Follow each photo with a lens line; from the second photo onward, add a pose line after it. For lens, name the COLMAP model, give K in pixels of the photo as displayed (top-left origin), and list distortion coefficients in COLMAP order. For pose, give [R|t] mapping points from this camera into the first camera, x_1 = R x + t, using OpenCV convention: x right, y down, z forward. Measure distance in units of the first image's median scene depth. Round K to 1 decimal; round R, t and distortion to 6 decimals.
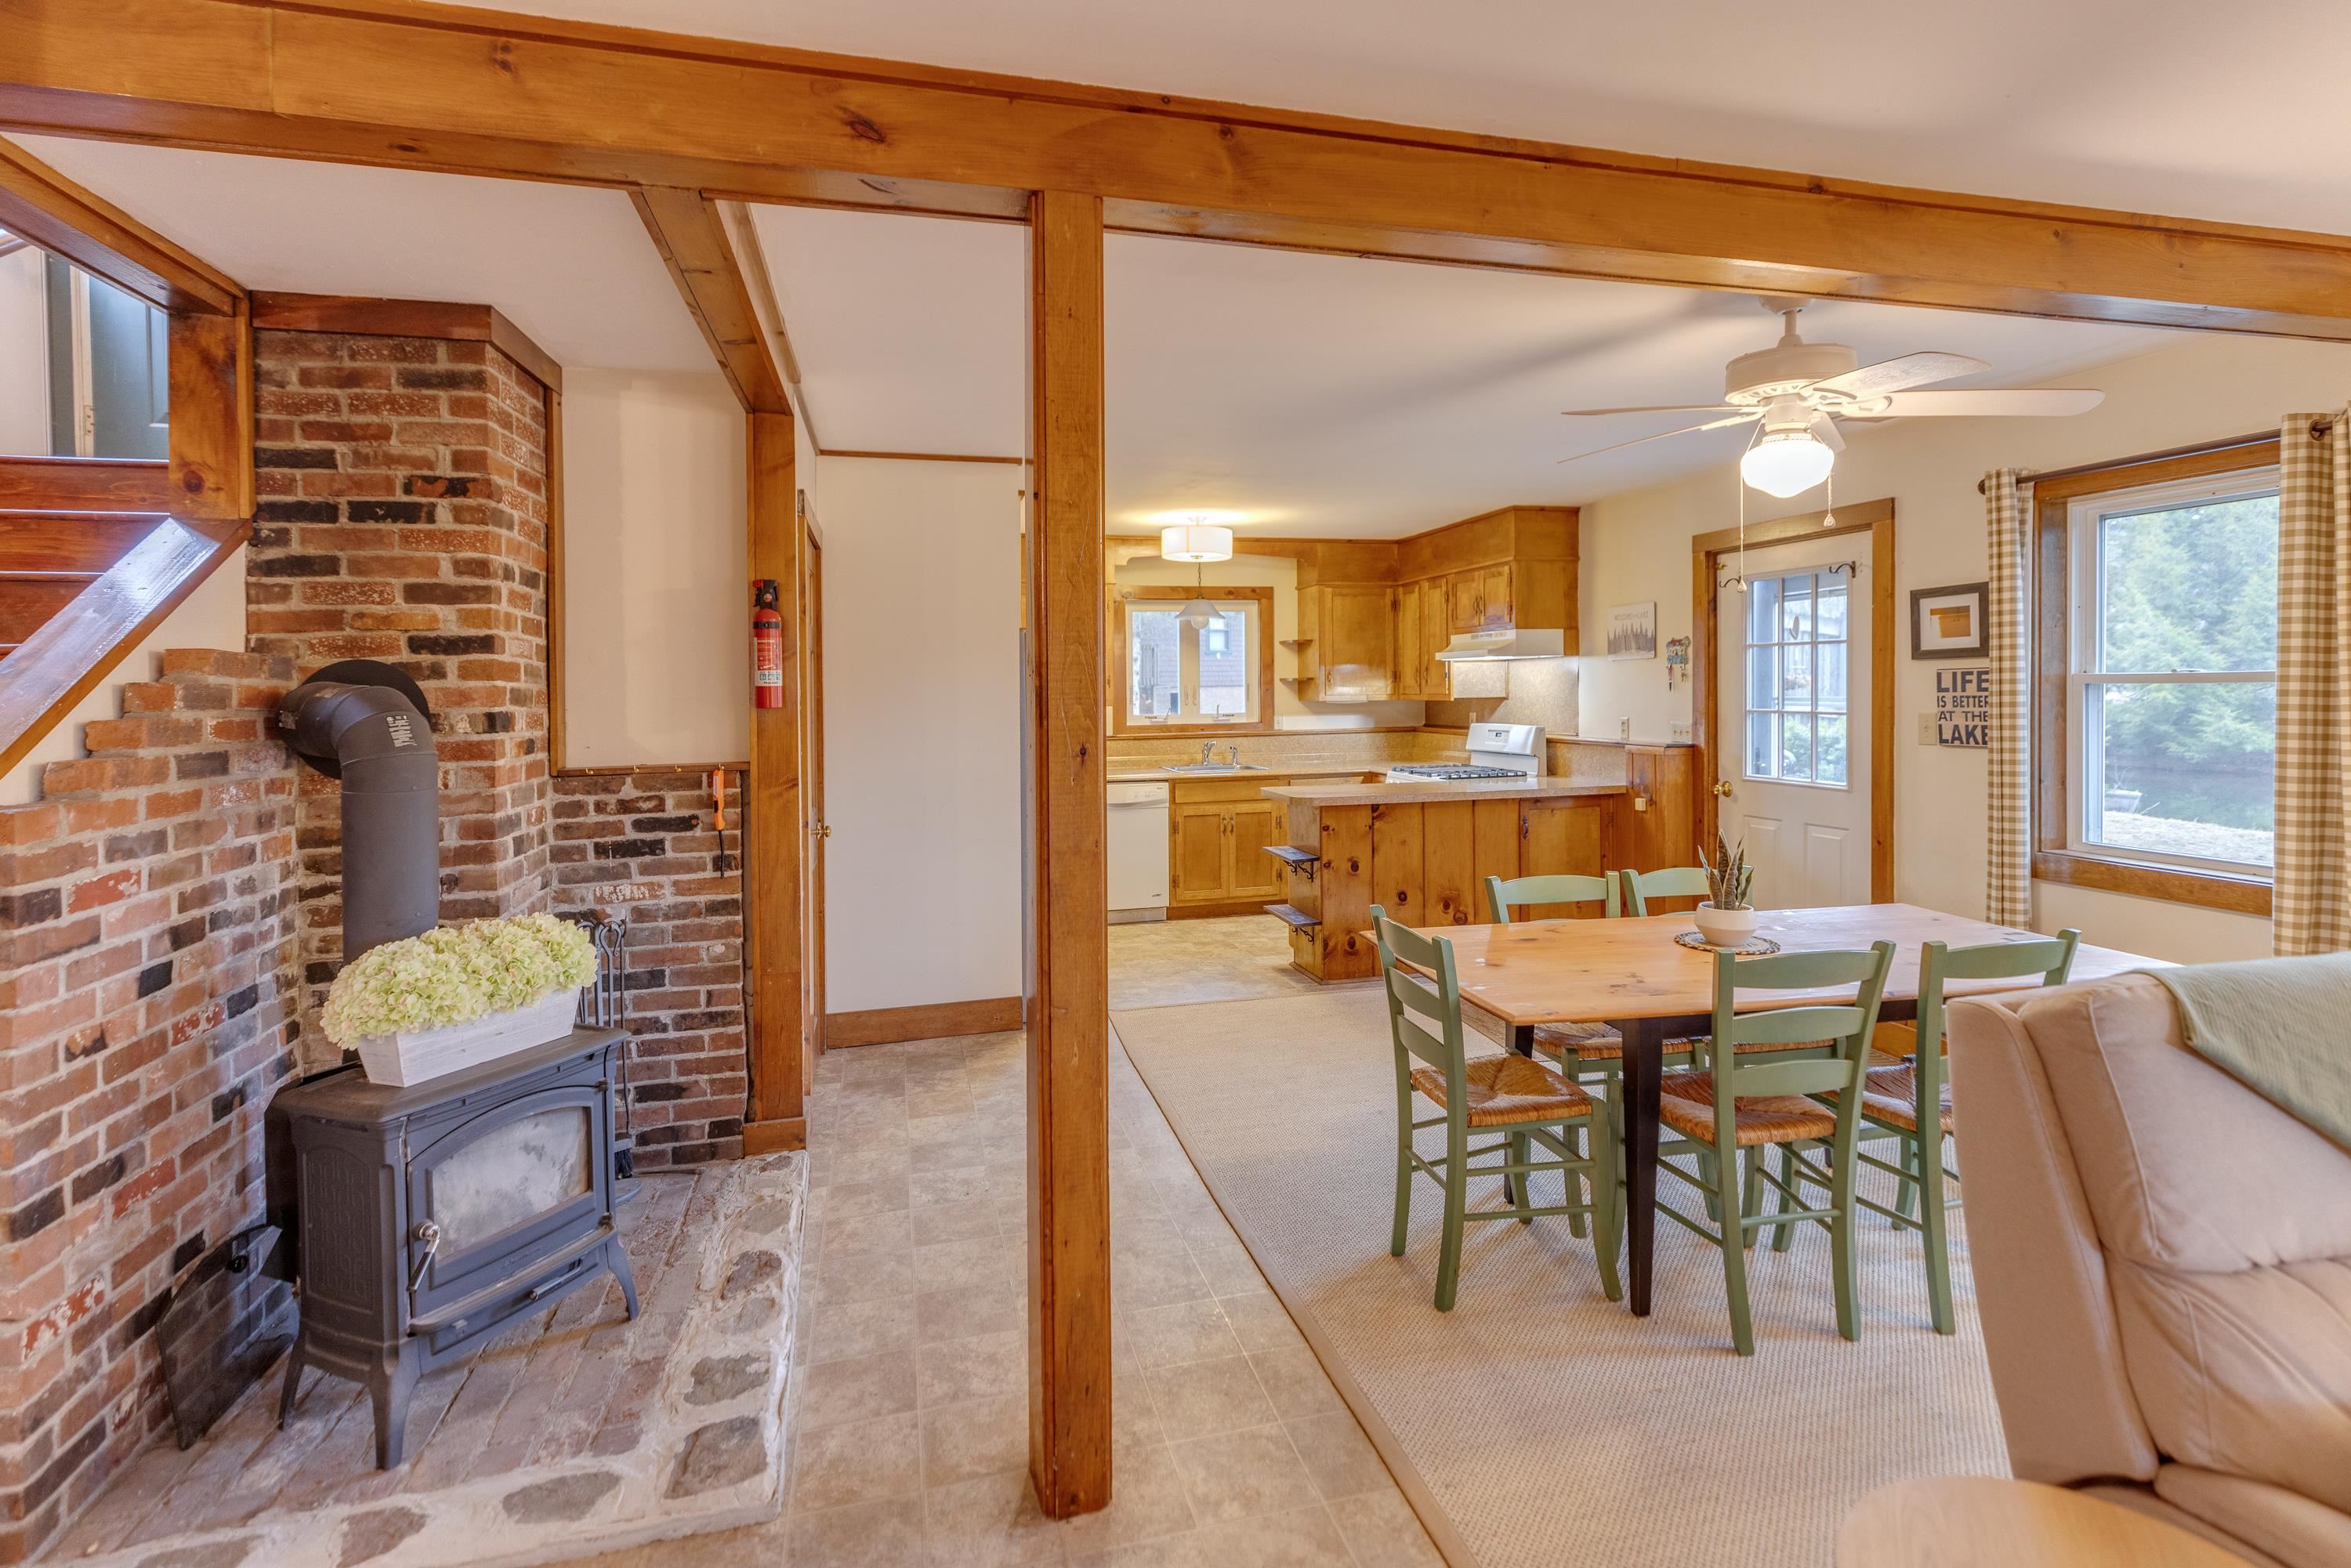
lens RADIAL K [[1091.4, 0, 1149.5], [0, 1091.4, 711.4], [0, 0, 1]] dist [0.010992, -0.001385]
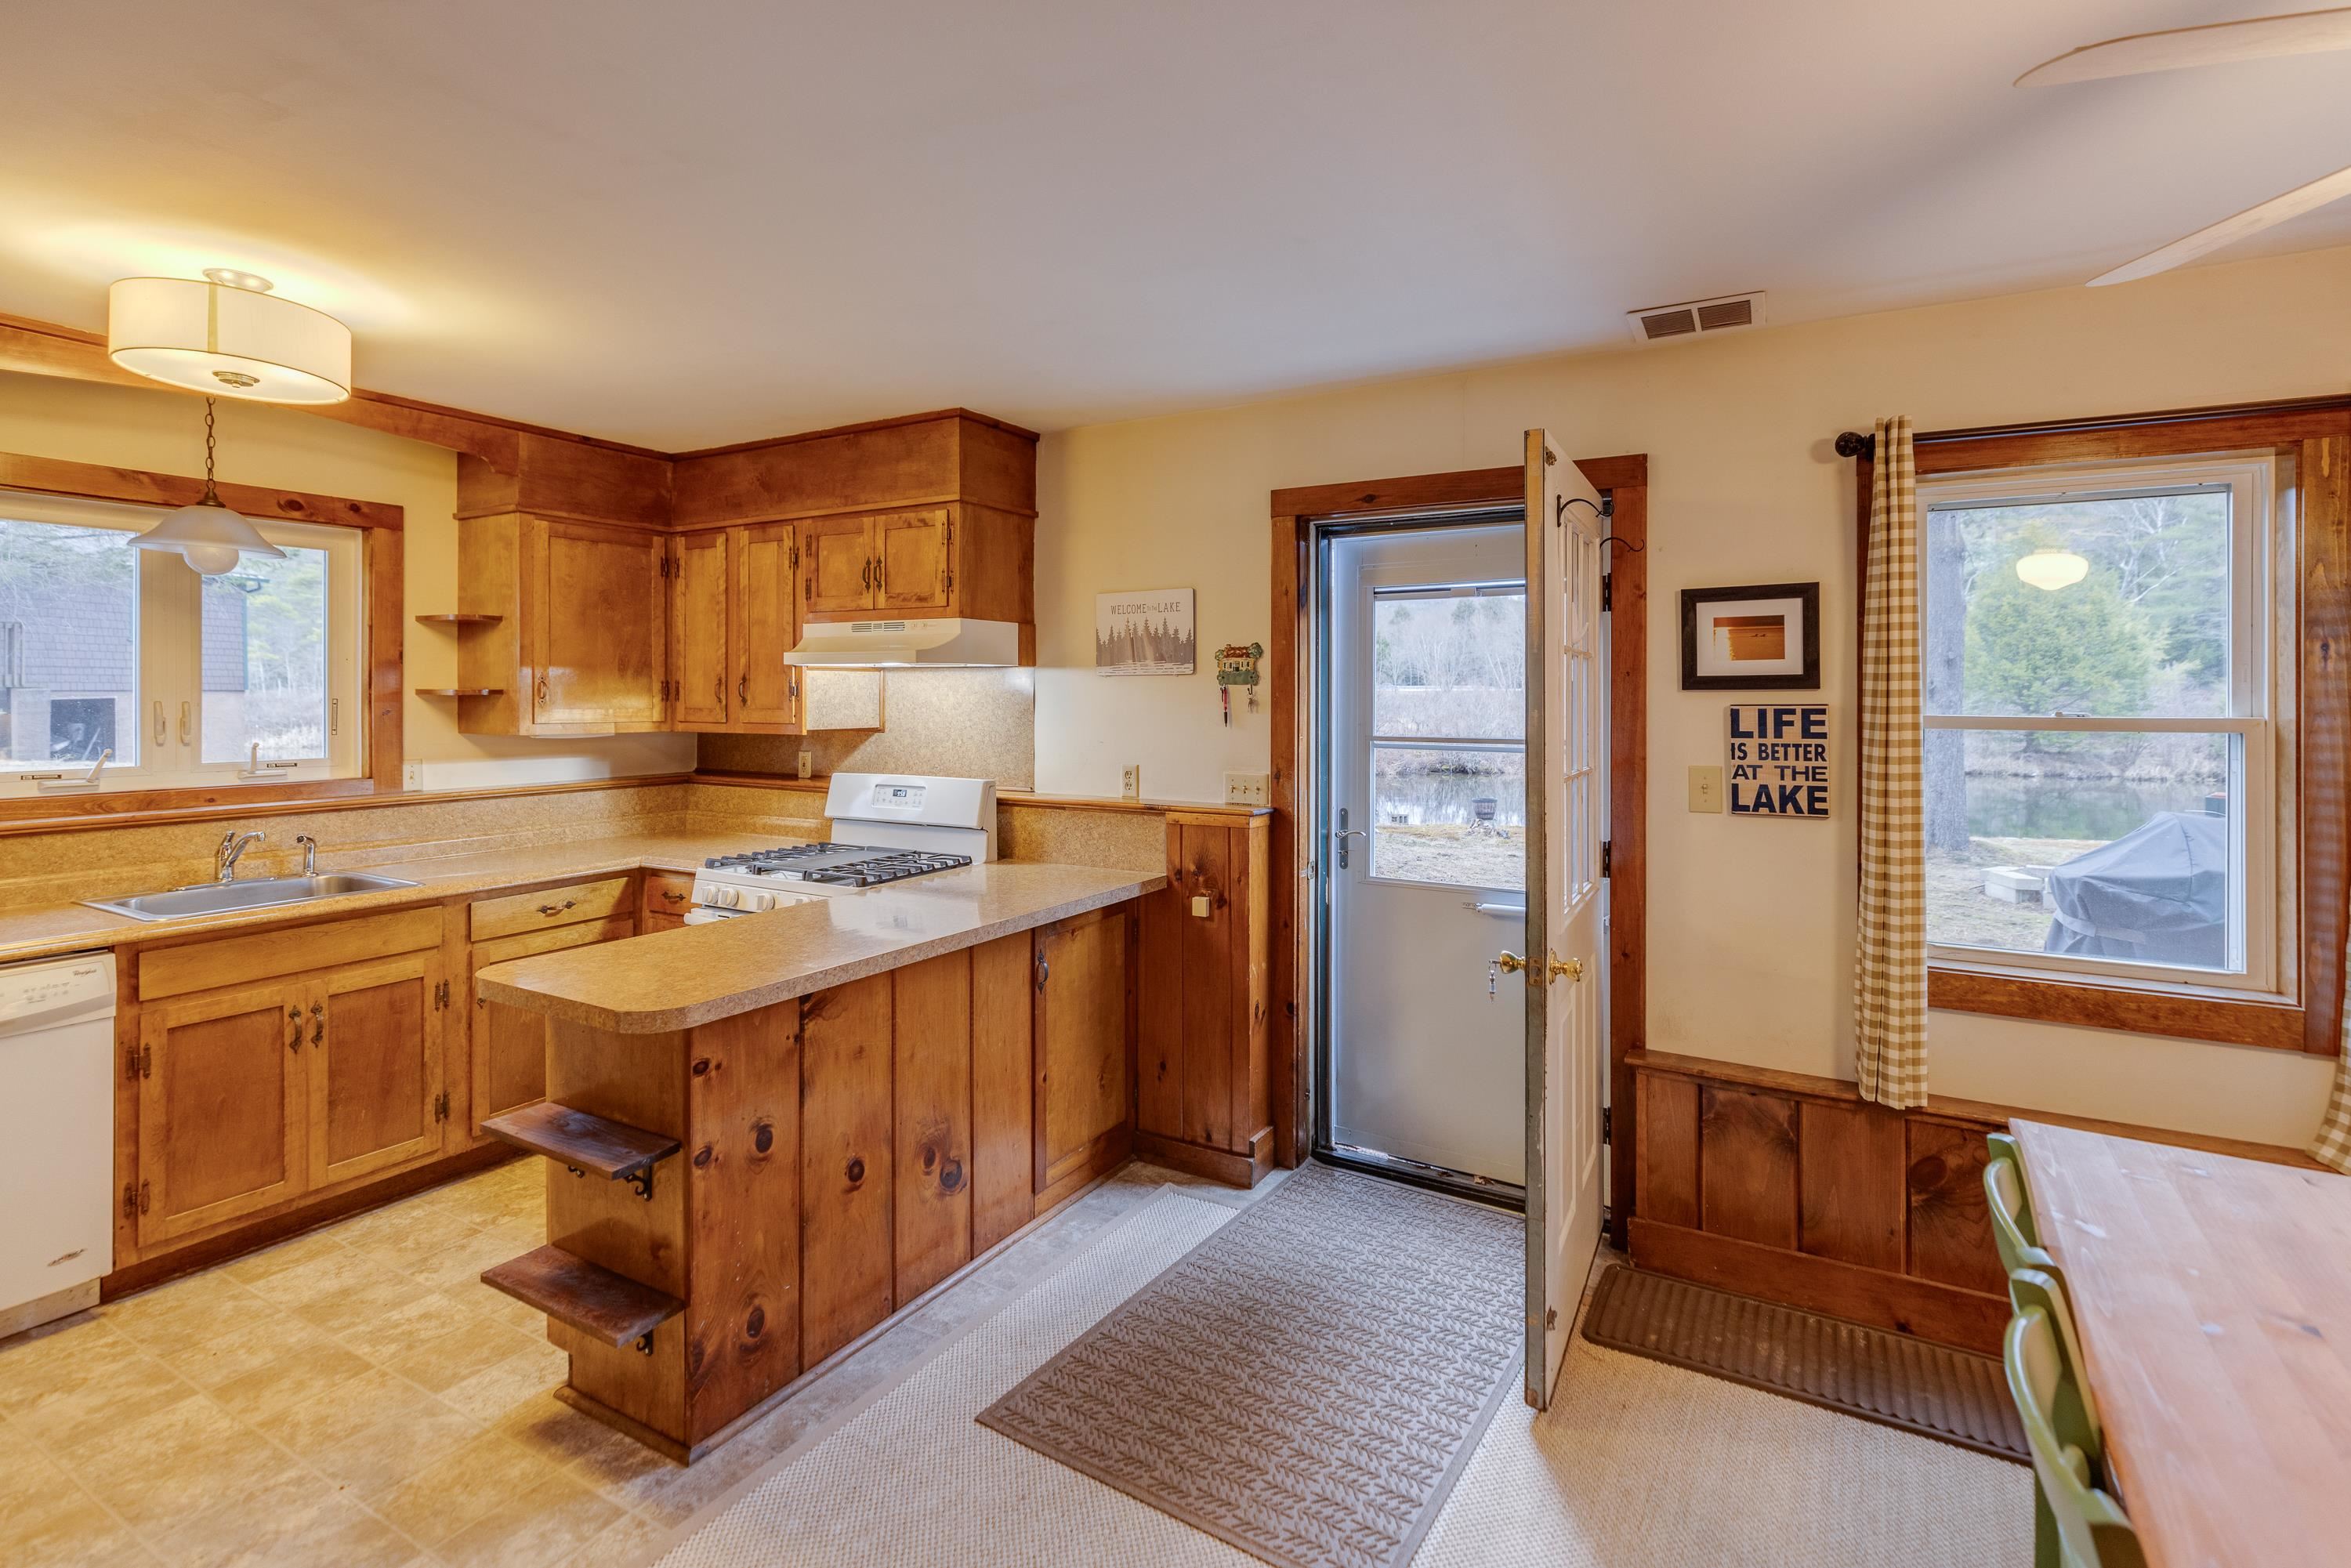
lens RADIAL K [[1091.4, 0, 1198.6], [0, 1091.4, 705.9], [0, 0, 1]] dist [0.010992, -0.001385]
pose [[0.676563, 0.008190, 0.736339, -0.011763], [0.003382, 0.999893, -0.014229, -0.017052], [-0.736377, 0.012117, 0.676463, 0.461740]]
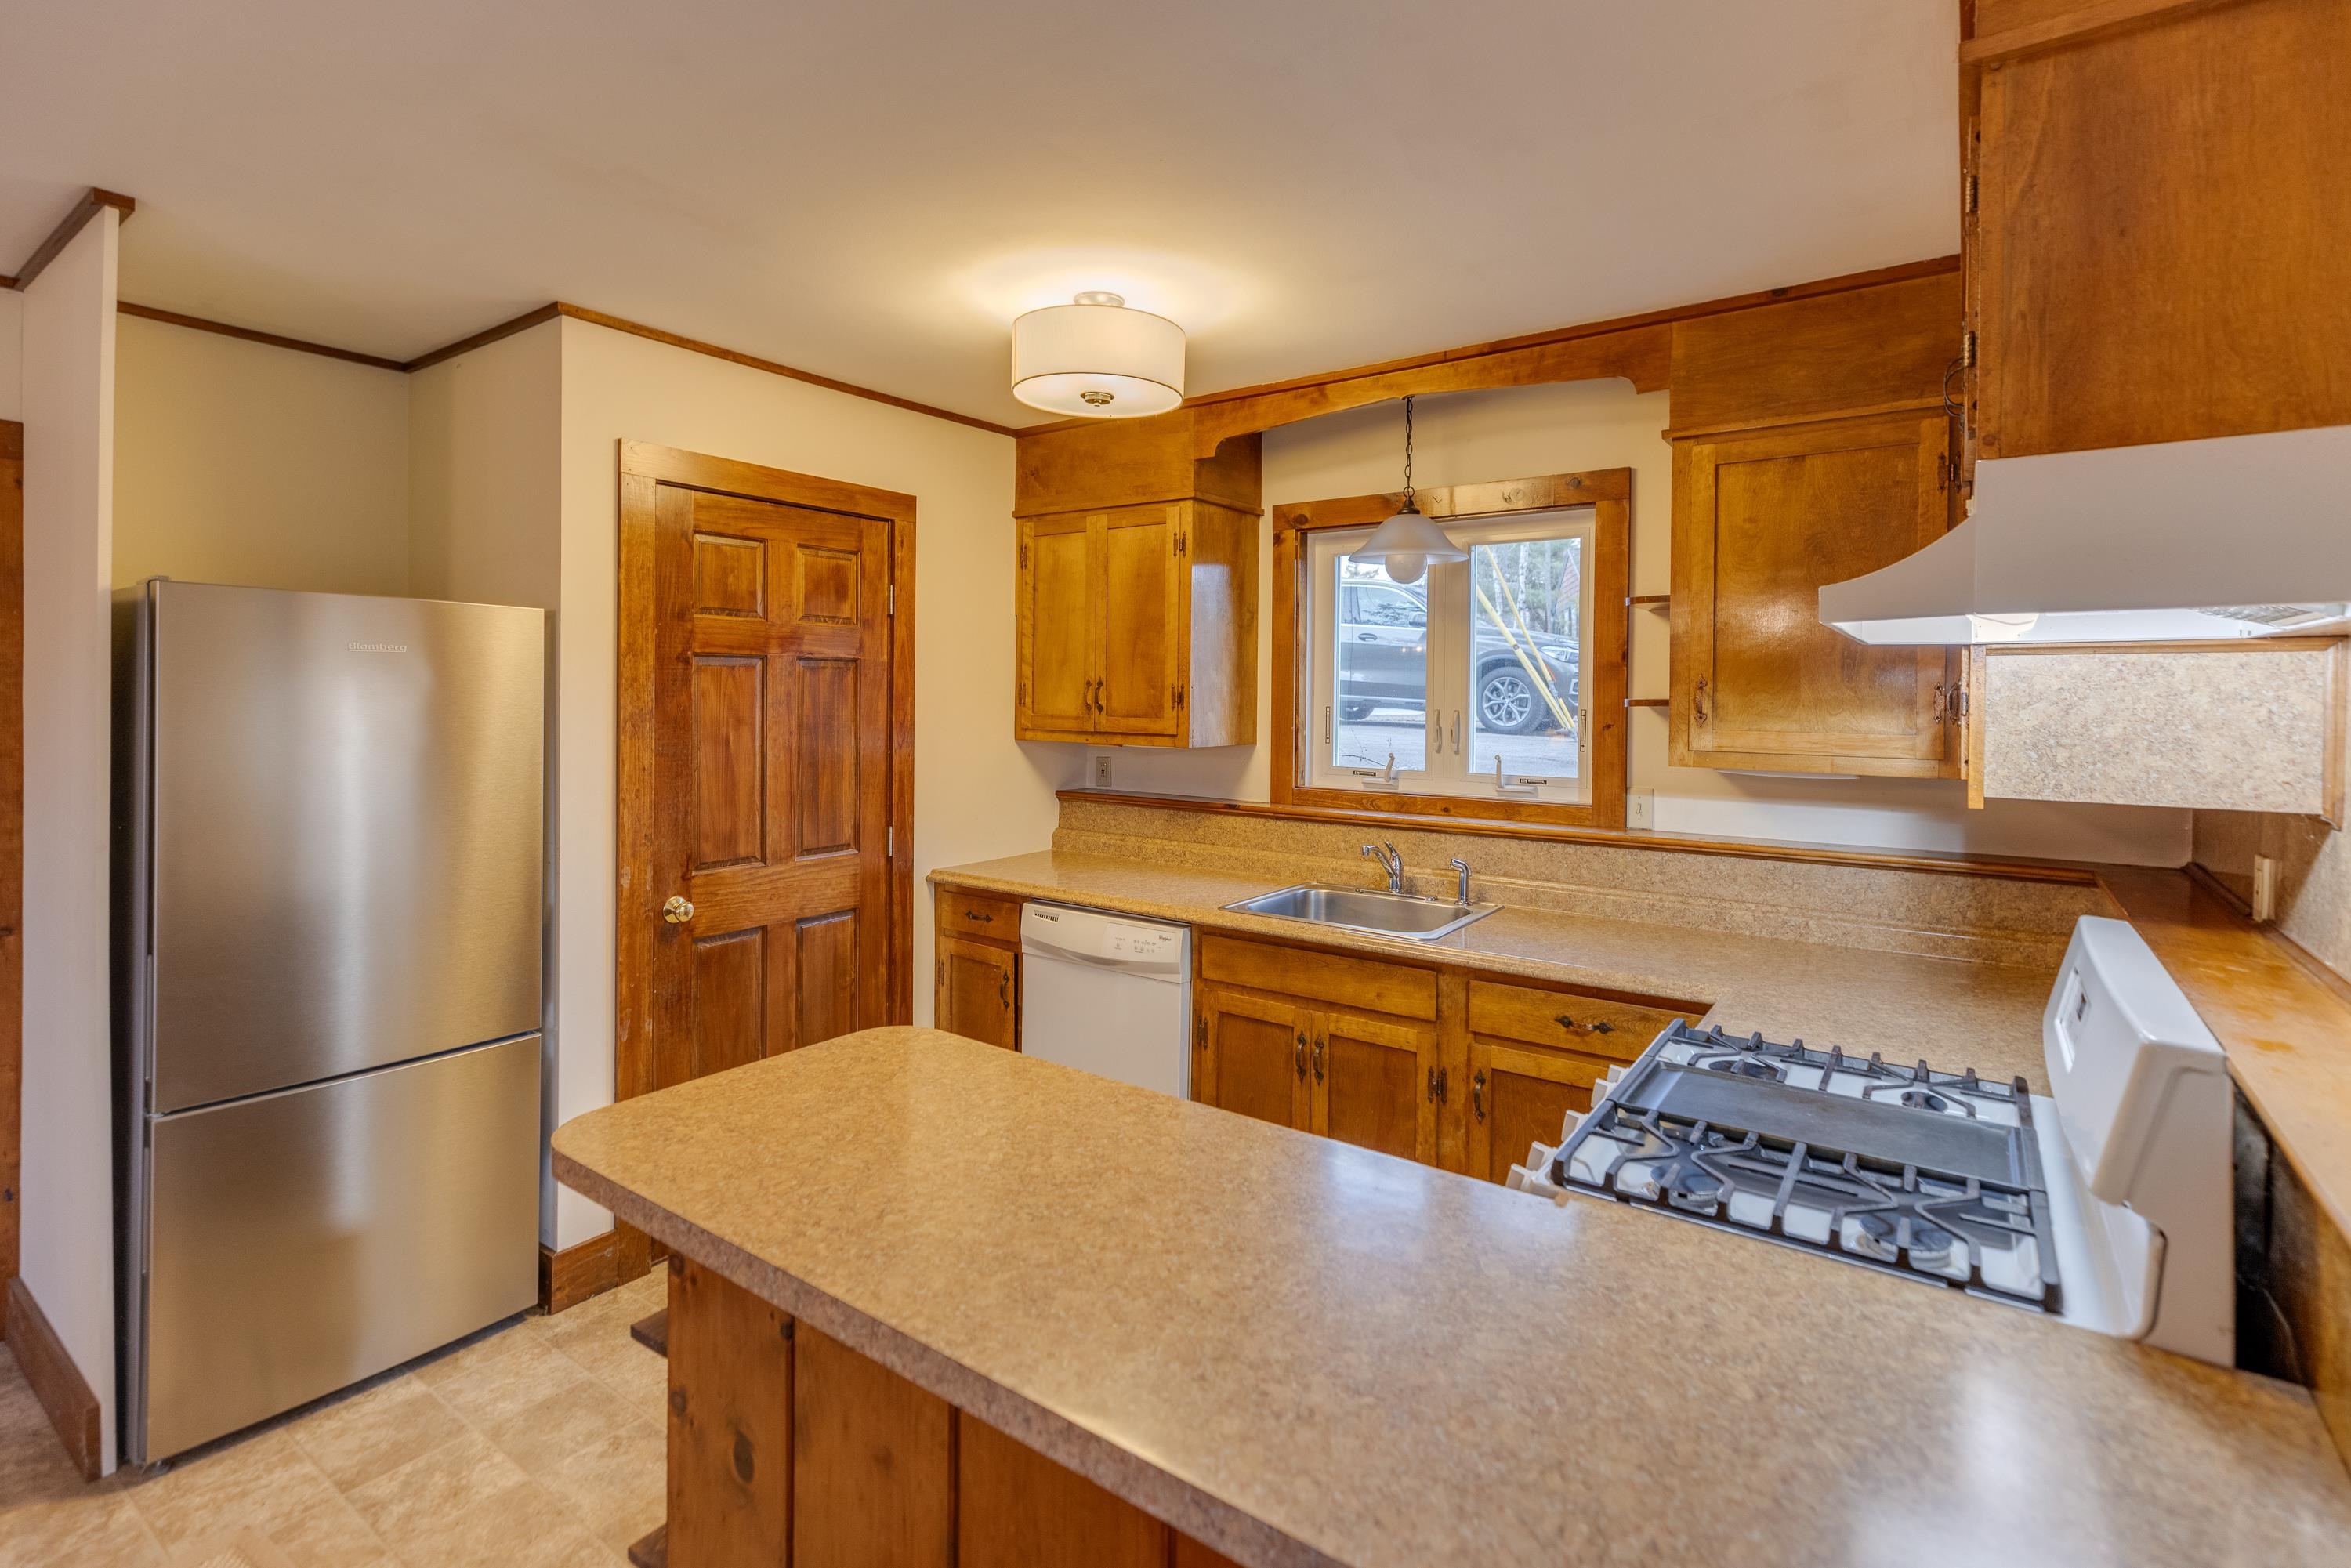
lens RADIAL K [[1091.4, 0, 1162.6], [0, 1091.4, 709.6], [0, 0, 1]] dist [0.010992, -0.001385]
pose [[0.655079, 0.028349, -0.755028, 0.358603], [-0.029597, 0.999492, 0.011848, -0.031162], [0.754980, 0.014585, 0.655585, 0.722520]]
